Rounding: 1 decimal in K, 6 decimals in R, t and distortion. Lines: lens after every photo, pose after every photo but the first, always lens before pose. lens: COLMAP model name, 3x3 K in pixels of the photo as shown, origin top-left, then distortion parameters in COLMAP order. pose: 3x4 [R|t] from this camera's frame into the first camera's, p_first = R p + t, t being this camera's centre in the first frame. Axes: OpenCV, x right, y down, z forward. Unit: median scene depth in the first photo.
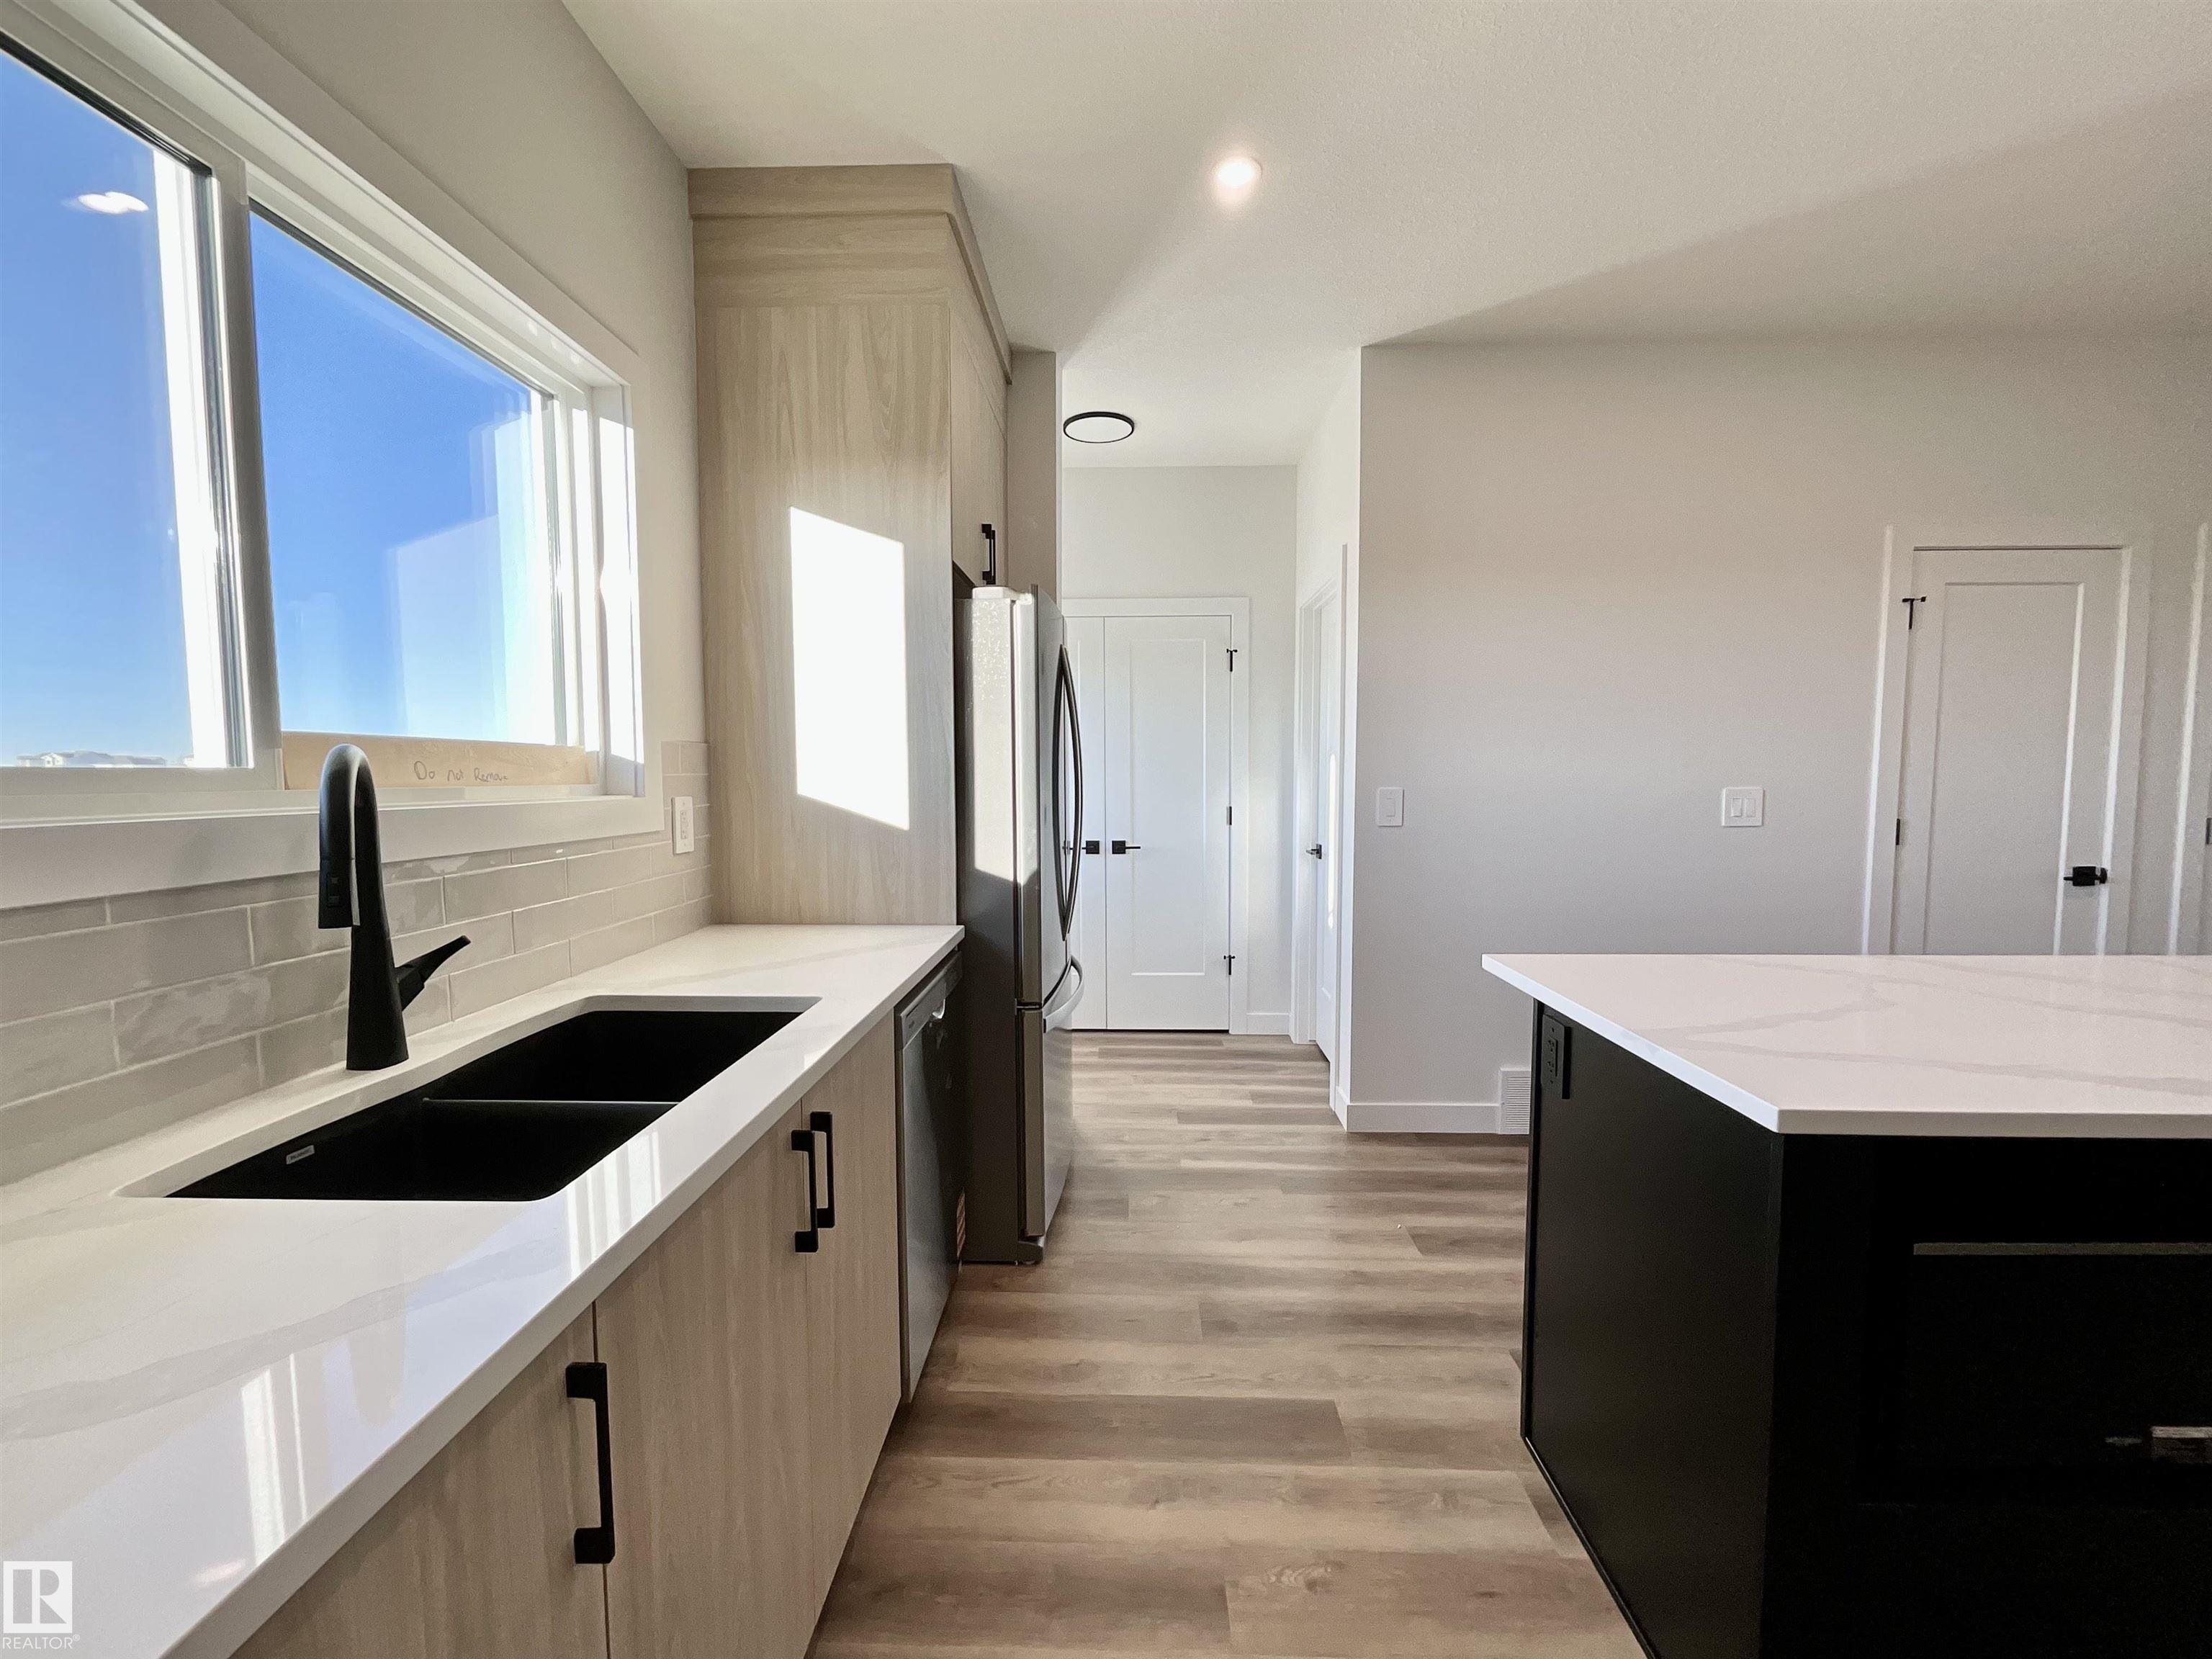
lens RADIAL K [[897.4, 0, 1107.5], [0, 897.4, 828.1], [0, 0, 1]] dist [-0.003369, 0.001566]
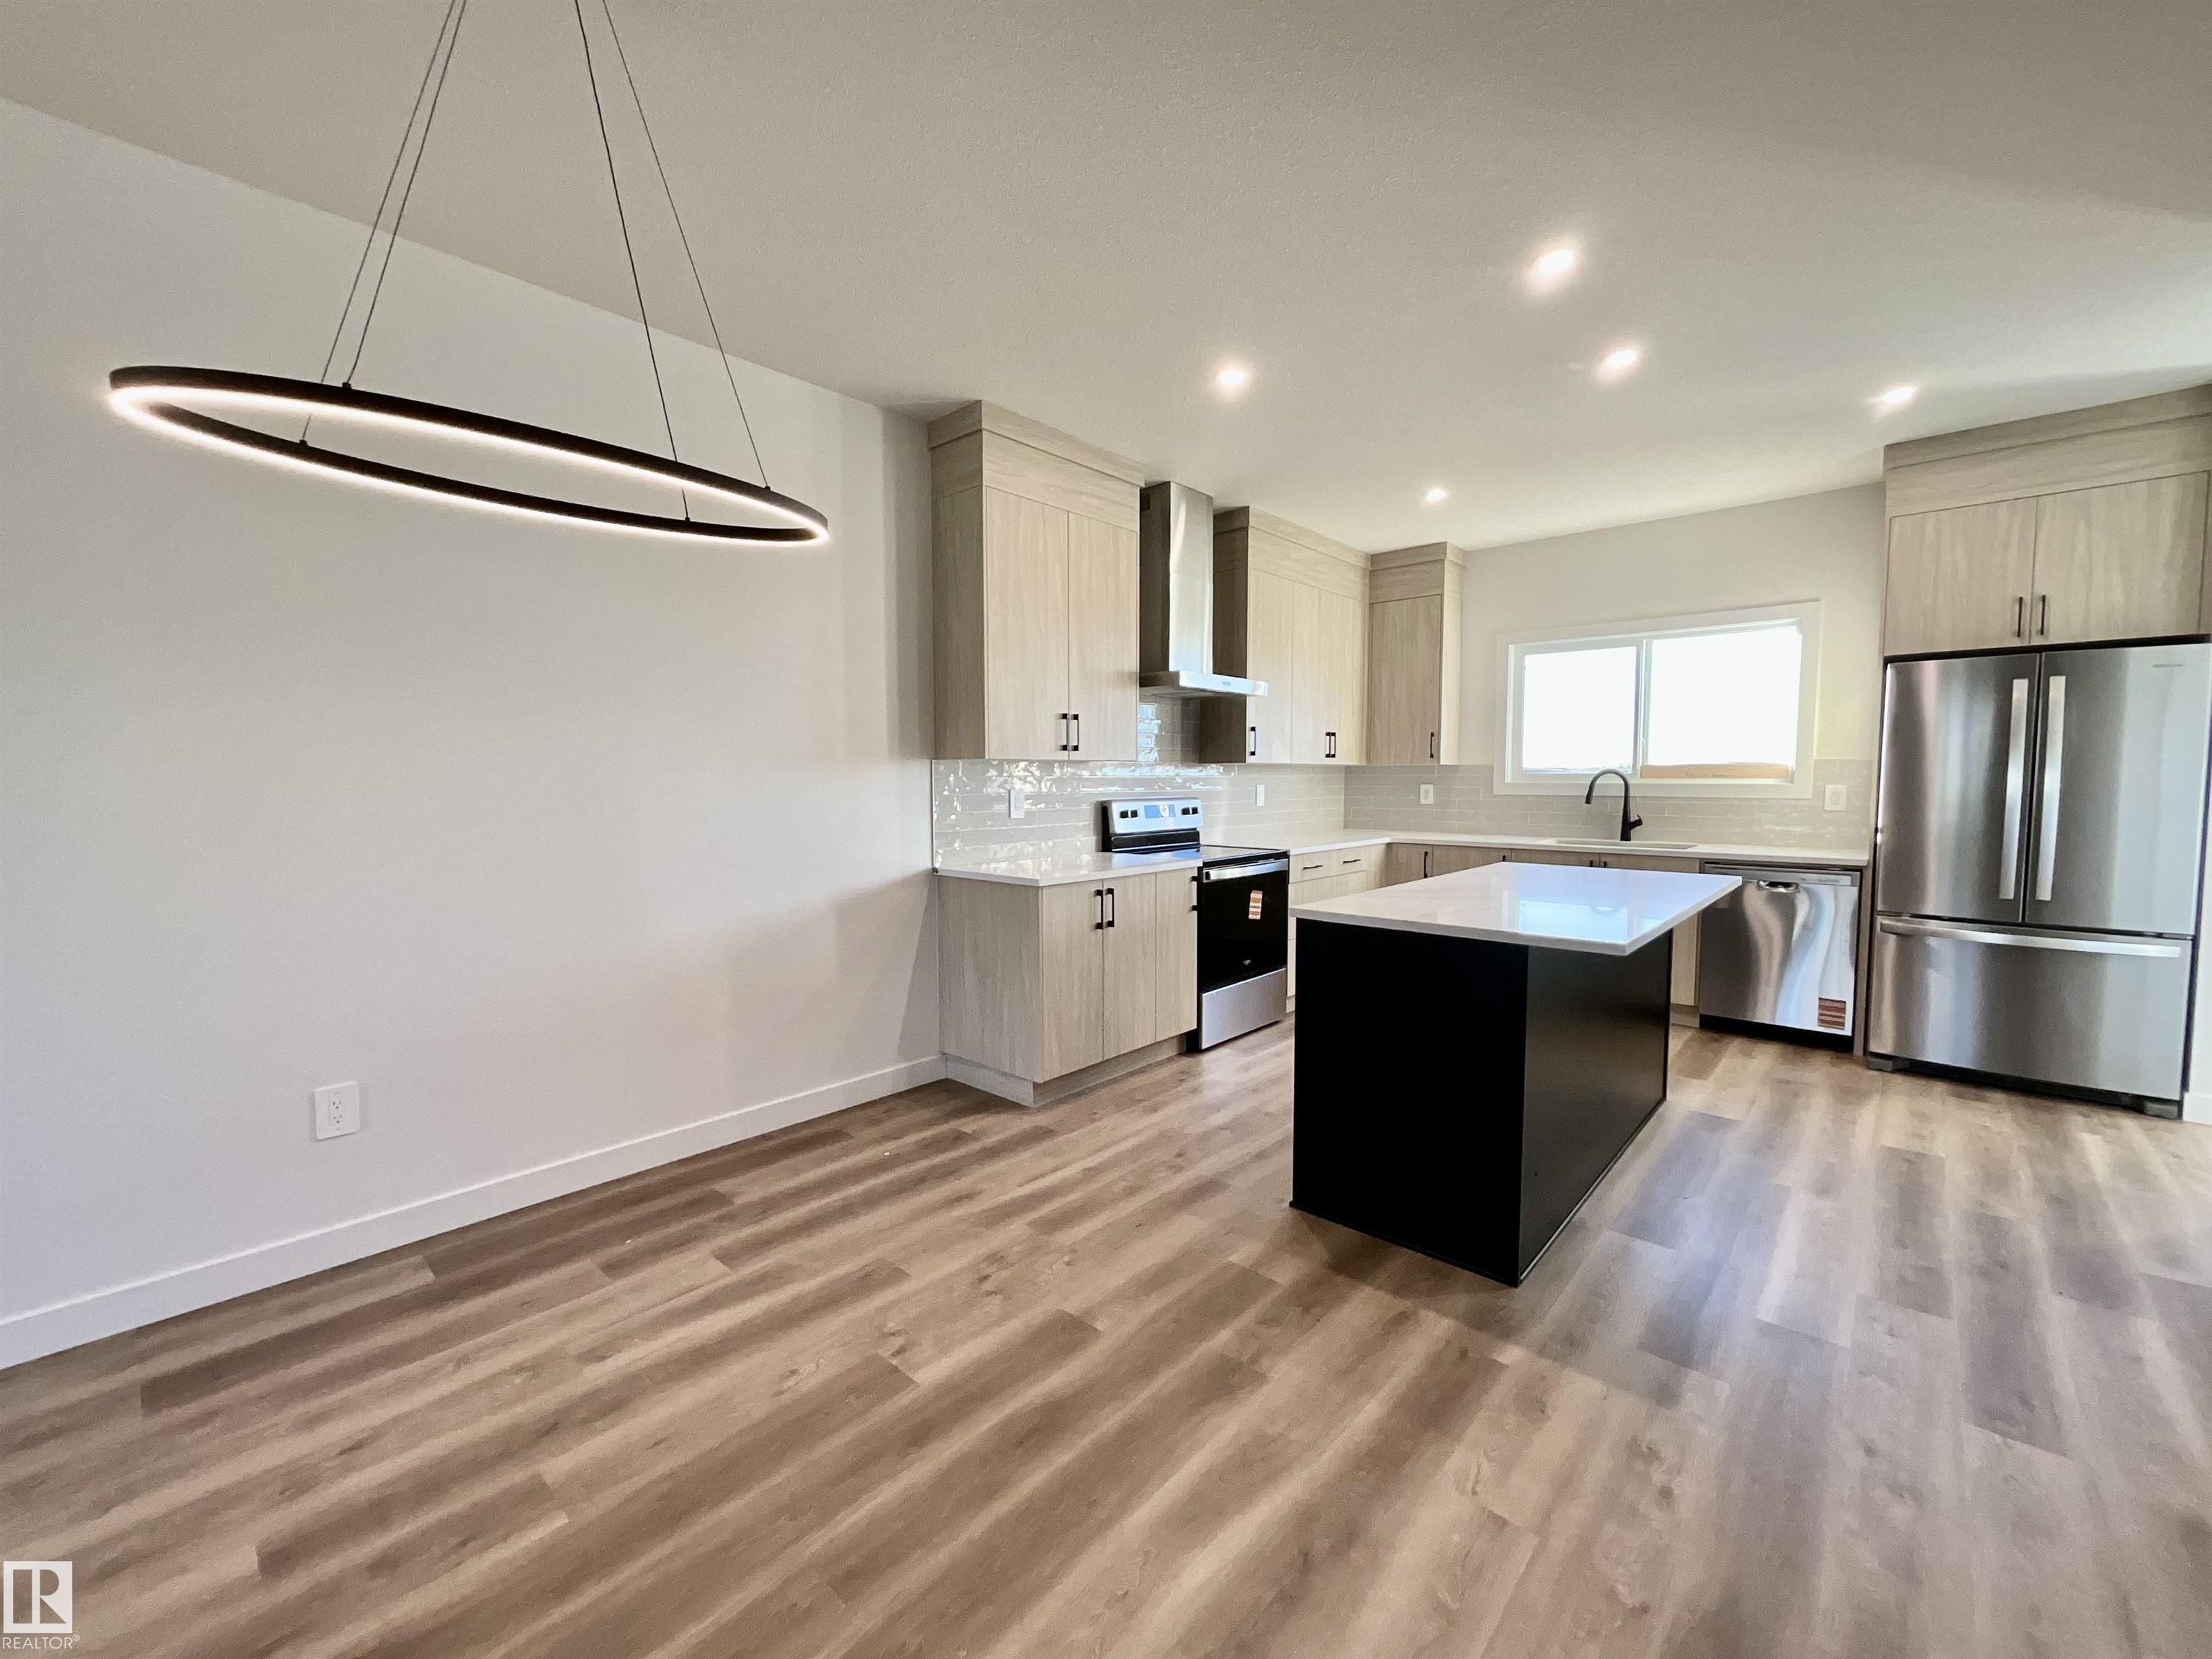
lens RADIAL K [[897.4, 0, 1106.5], [0, 897.4, 833.2], [0, 0, 1]] dist [-0.003369, 0.001566]
pose [[-0.645644, 0.053794, -0.761741, 2.424606], [-0.042834, 0.993394, 0.106459, -0.076907], [0.762436, 0.101363, -0.639075, 1.095244]]
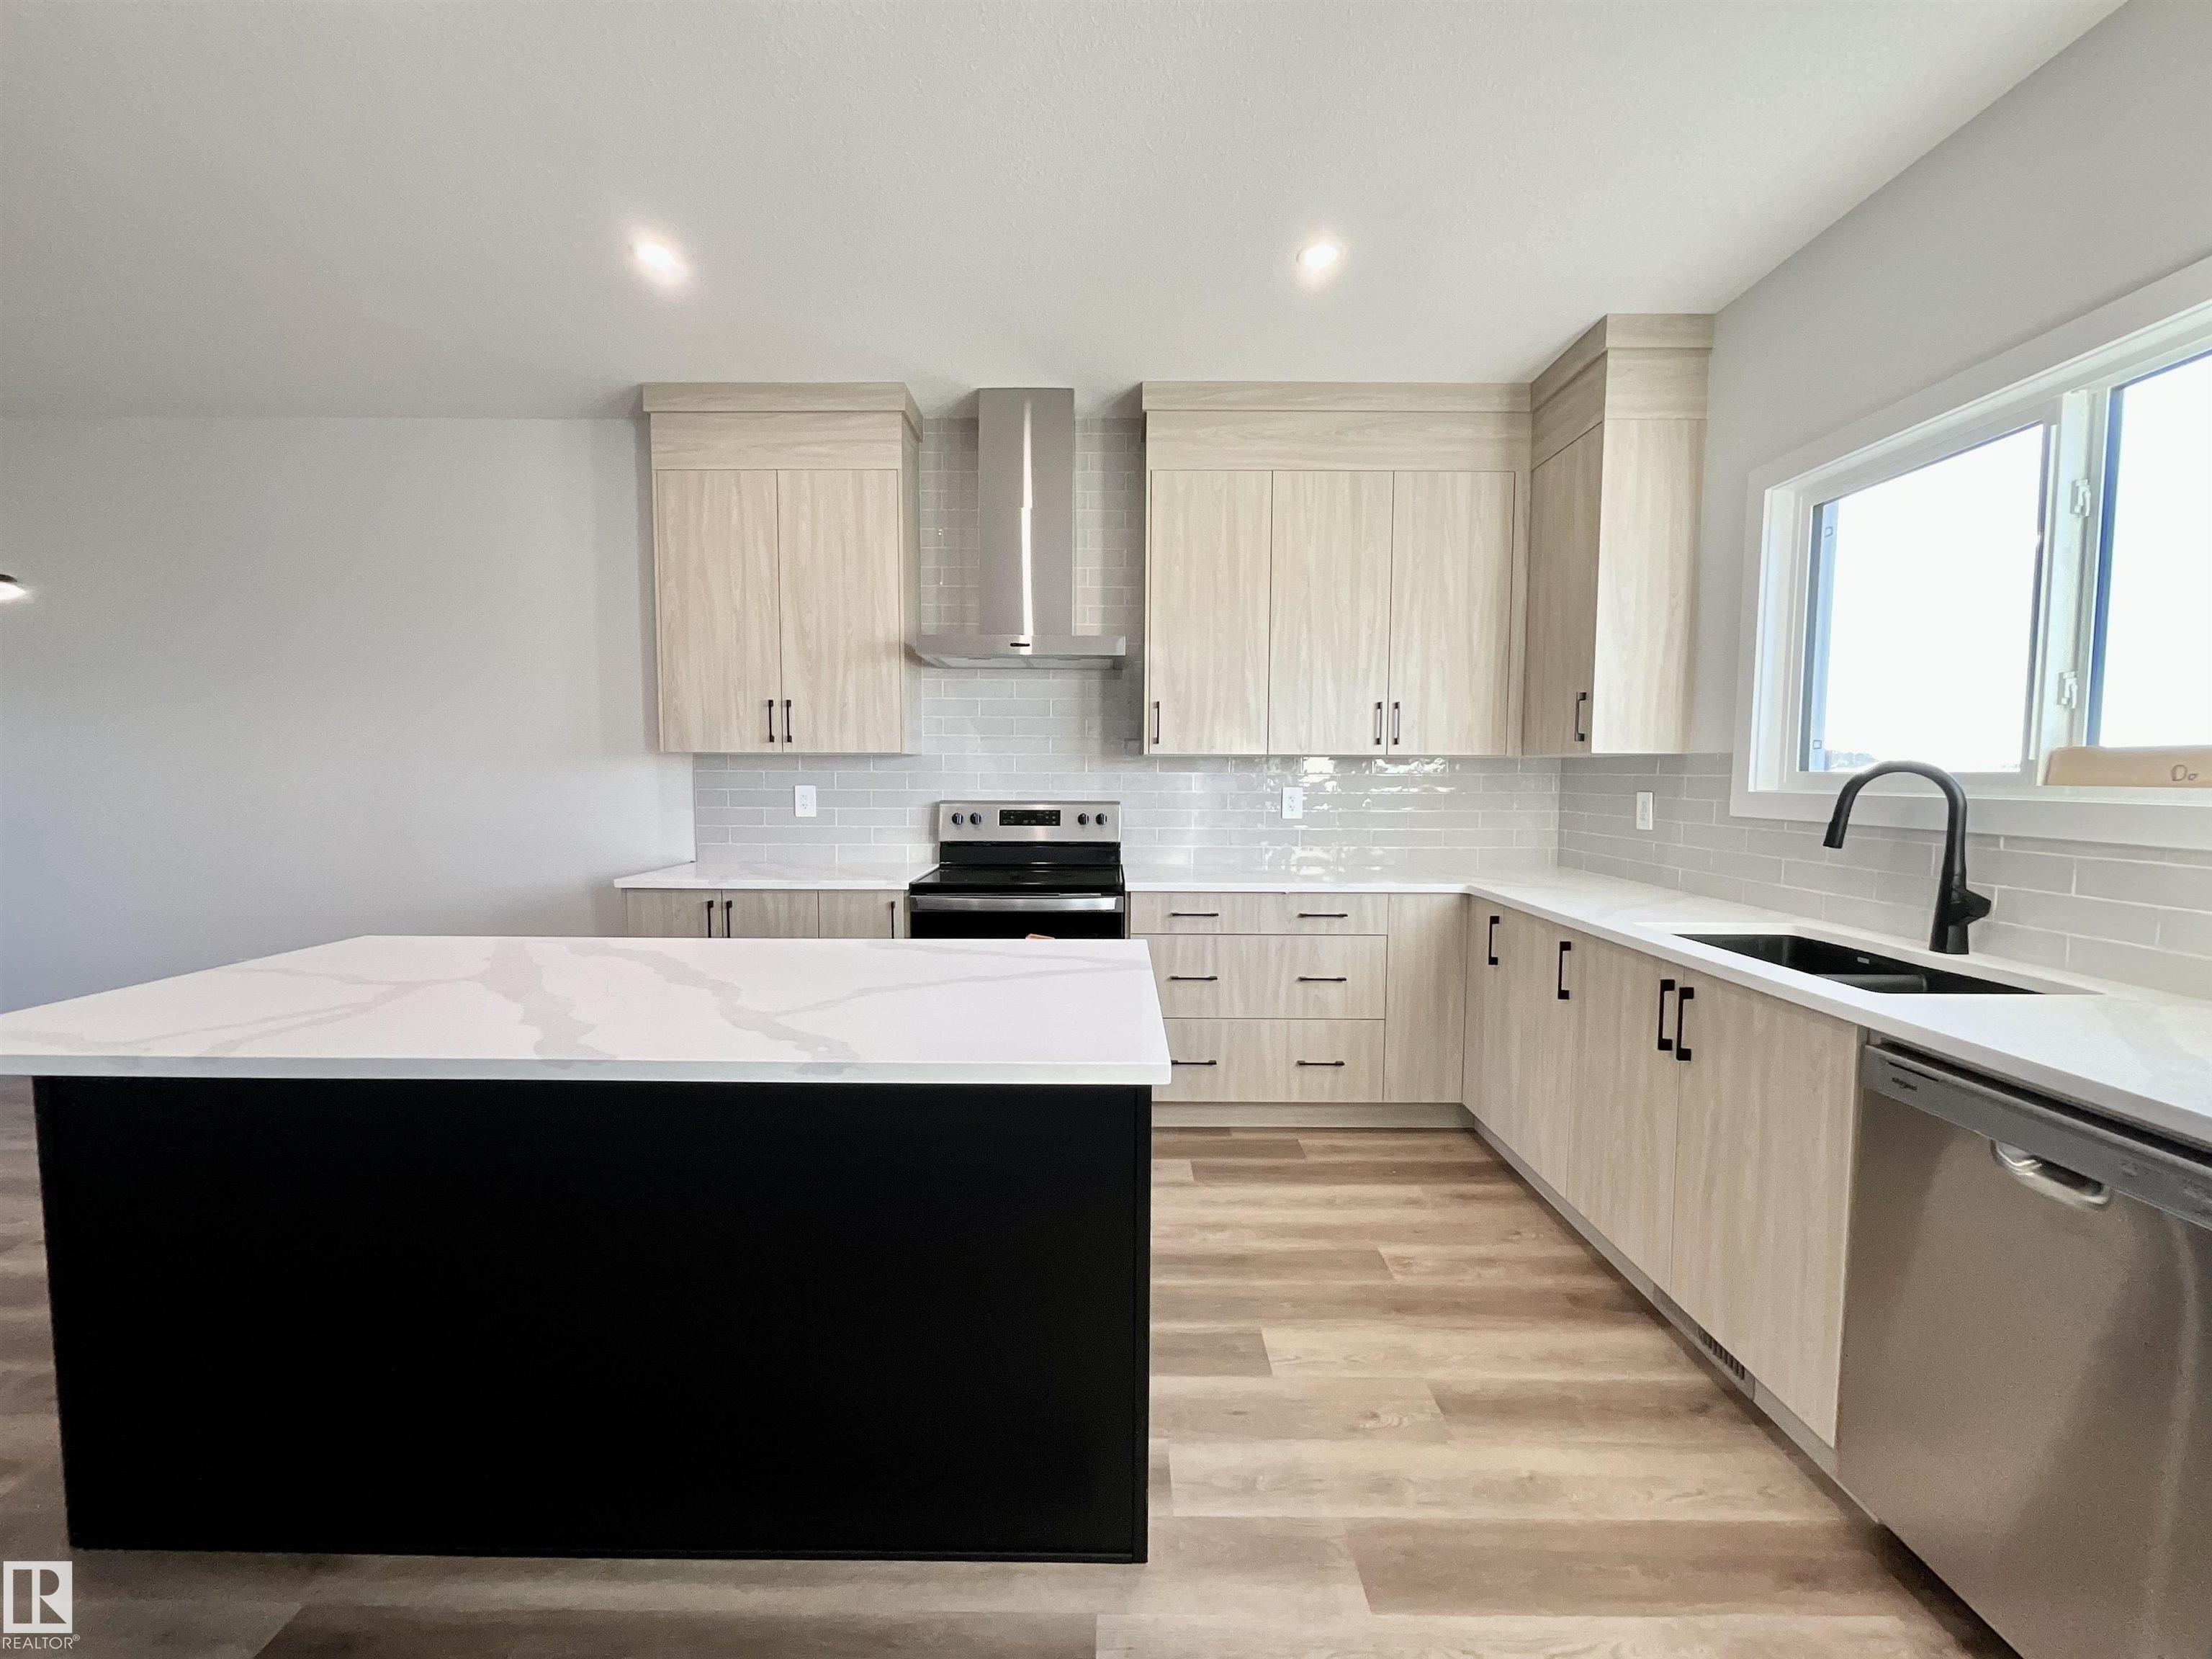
lens RADIAL K [[897.4, 0, 1107.8], [0, 897.4, 829.9], [0, 0, 1]] dist [-0.003369, 0.001566]
pose [[-0.999581, 0.001938, -0.028897, 0.449152], [-0.001750, 0.991893, 0.127063, -0.096445], [0.028908, 0.127061, -0.991474, 1.502157]]
